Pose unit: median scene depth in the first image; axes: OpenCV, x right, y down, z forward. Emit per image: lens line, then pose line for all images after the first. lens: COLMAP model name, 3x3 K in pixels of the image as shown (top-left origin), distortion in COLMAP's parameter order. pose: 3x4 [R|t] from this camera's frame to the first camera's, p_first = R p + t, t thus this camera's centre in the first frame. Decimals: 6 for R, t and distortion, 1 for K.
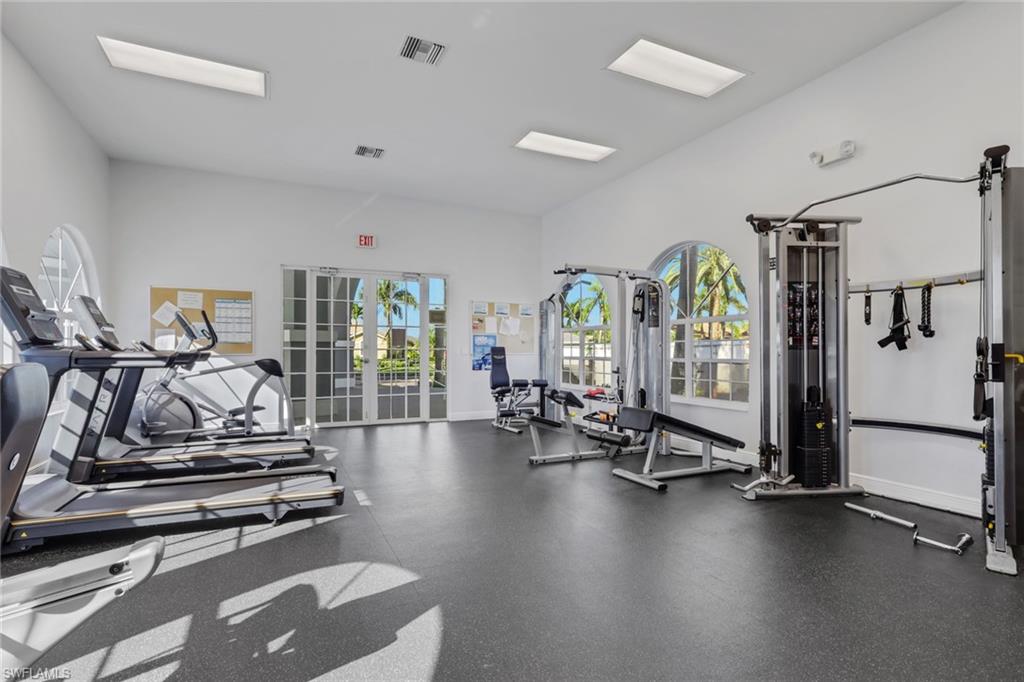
lens RADIAL K [[500.6, 0, 512.0], [0, 500.6, 341.0], [0, 0, 1]] dist [-0.000791, 0.000369]
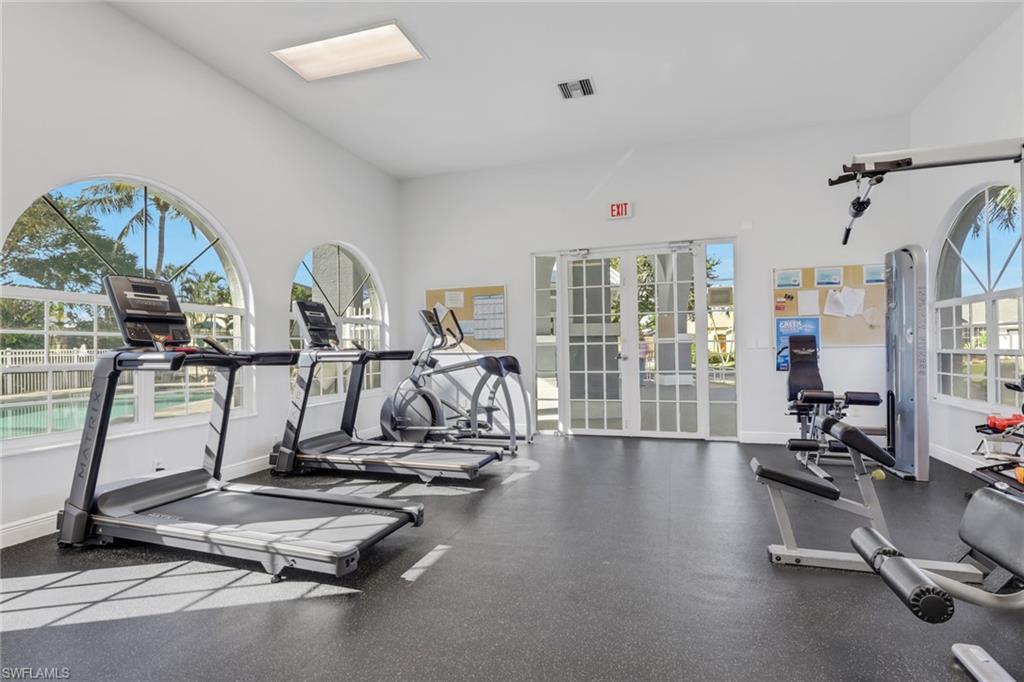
lens RADIAL K [[500.6, 0, 512.0], [0, 500.6, 341.0], [0, 0, 1]] dist [-0.000791, 0.000369]
pose [[0.738831, -0.023001, -0.673498, 0.156858], [0.030716, 0.999528, -0.000440, 0.009621], [0.673191, -0.020362, 0.739188, 0.355577]]
